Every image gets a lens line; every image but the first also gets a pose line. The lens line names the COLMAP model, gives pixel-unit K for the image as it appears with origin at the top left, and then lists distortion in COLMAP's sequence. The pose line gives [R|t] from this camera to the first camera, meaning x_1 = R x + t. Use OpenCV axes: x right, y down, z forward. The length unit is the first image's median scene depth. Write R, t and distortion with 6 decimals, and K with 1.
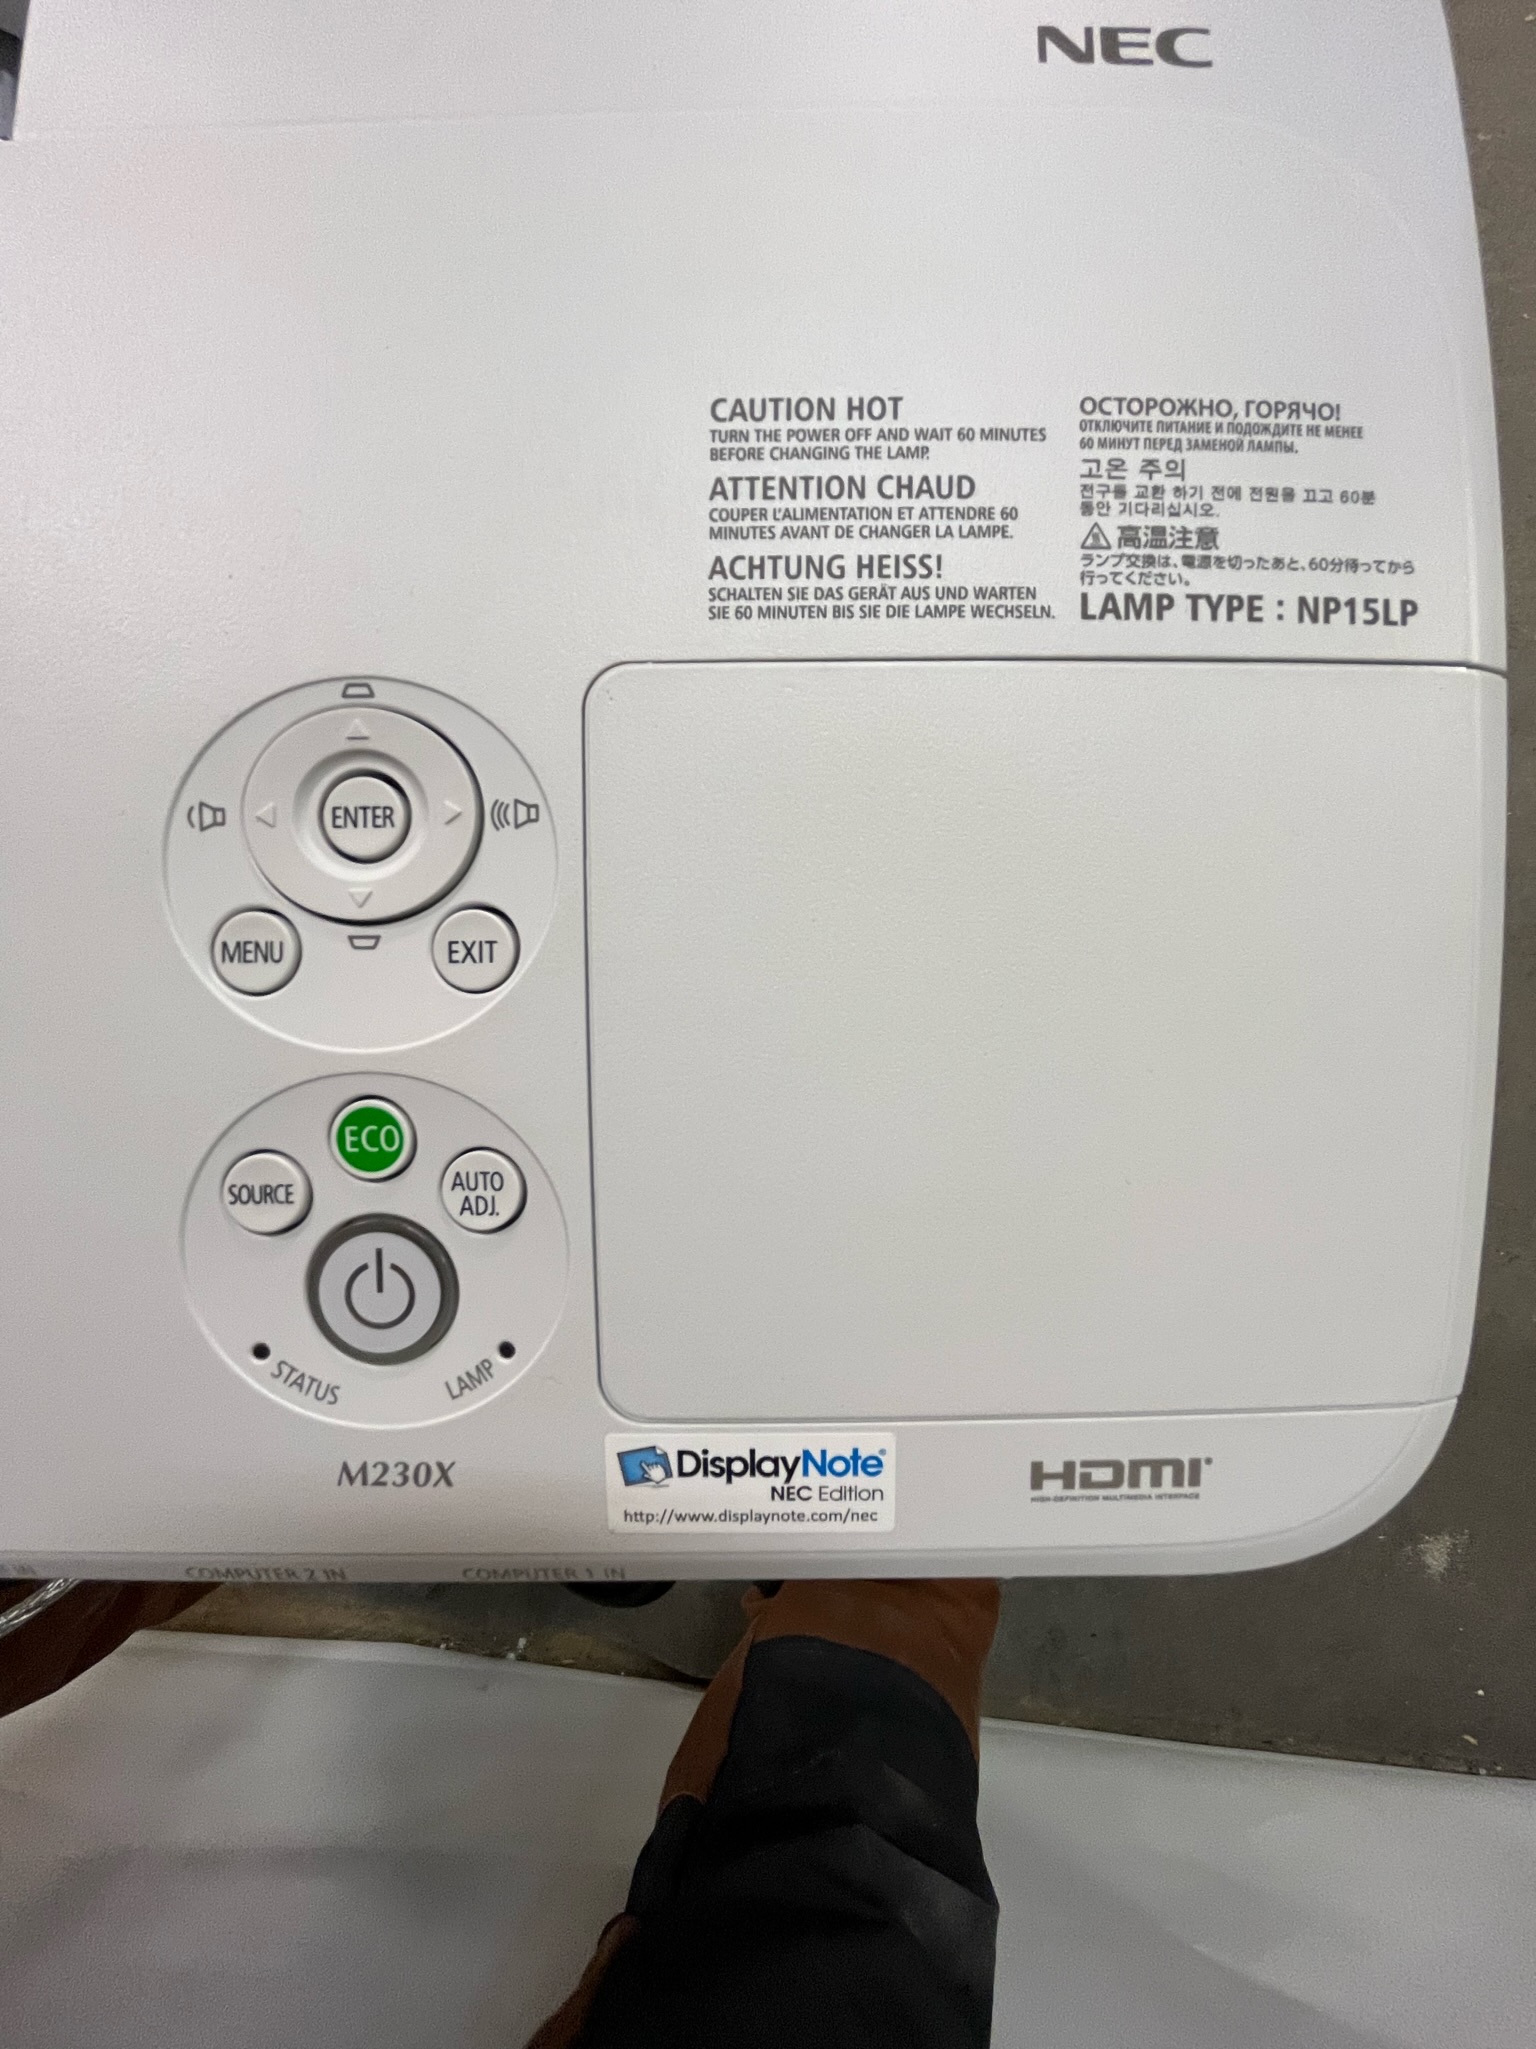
lens RADIAL K [[822.1, 0, 777.9], [0, 822.1, 1022.1], [0, 0, 1]] dist [-0.002523, 0.000486]
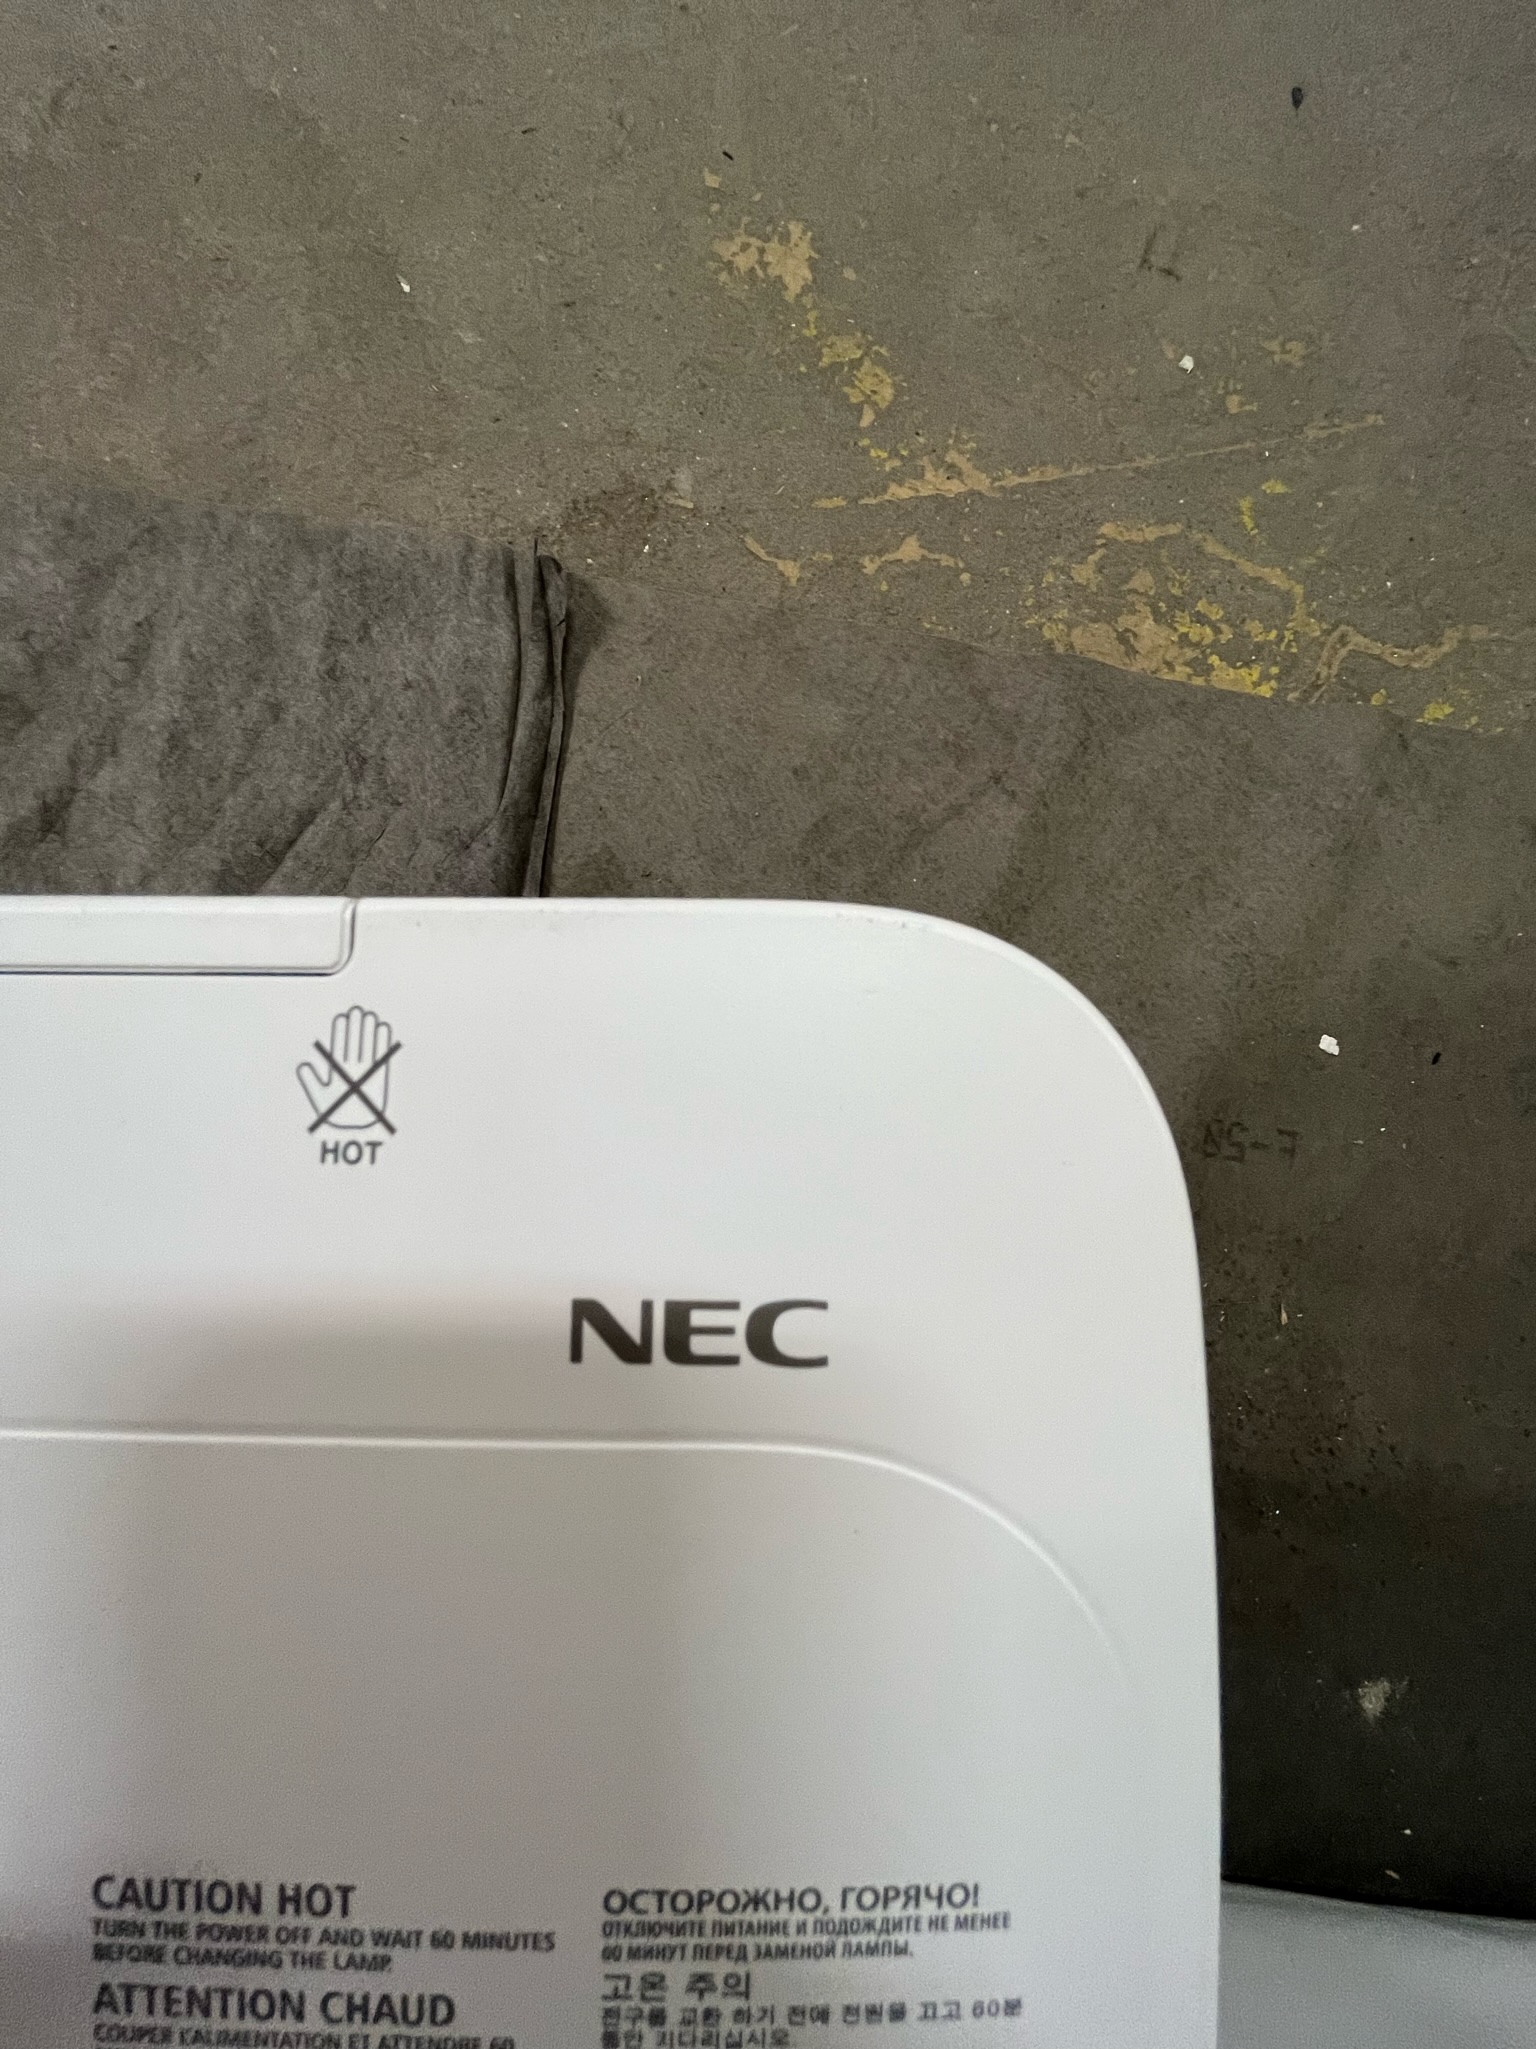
lens RADIAL K [[822.1, 0, 770.1], [0, 822.1, 1044.7], [0, 0, 1]] dist [-0.002523, 0.000486]
pose [[0.999605, 0.018508, -0.021159, 0.511783], [-0.016730, 0.996548, 0.081319, -1.546034], [0.022591, -0.080933, 0.996464, 0.353021]]
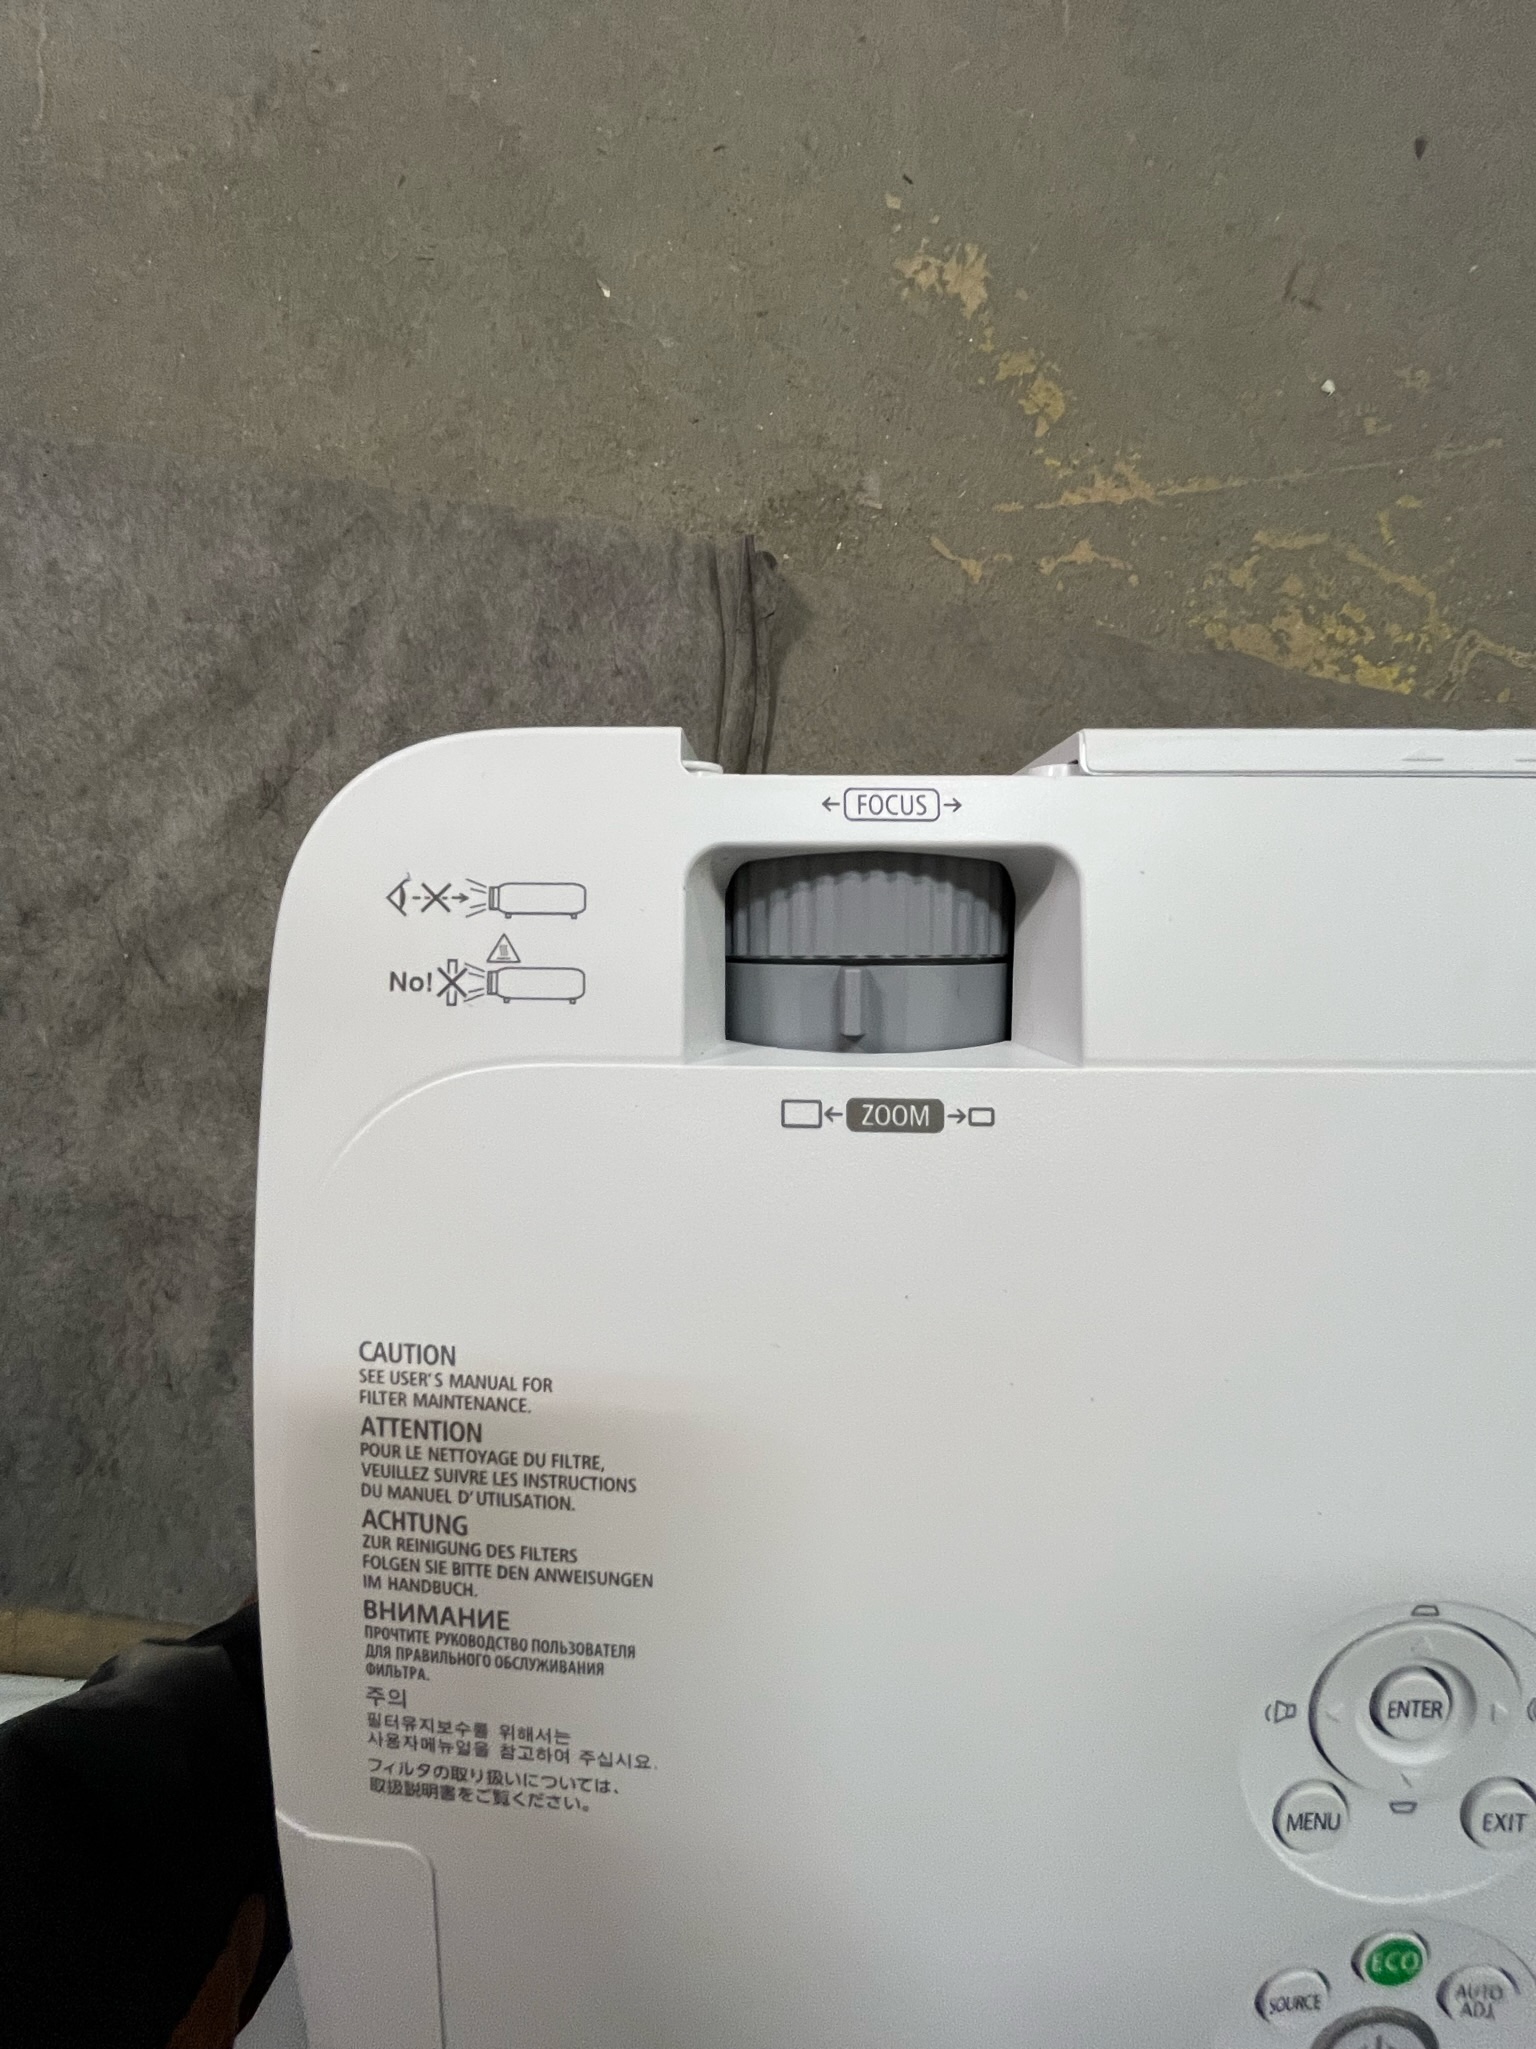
lens RADIAL K [[822.1, 0, 760.6], [0, 822.1, 1009.8], [0, 0, 1]] dist [-0.002523, 0.000486]
pose [[0.999624, 0.014104, 0.023520, -1.726345], [-0.015764, 0.997285, 0.071931, -1.526138], [-0.022442, -0.072275, 0.997132, -0.046228]]
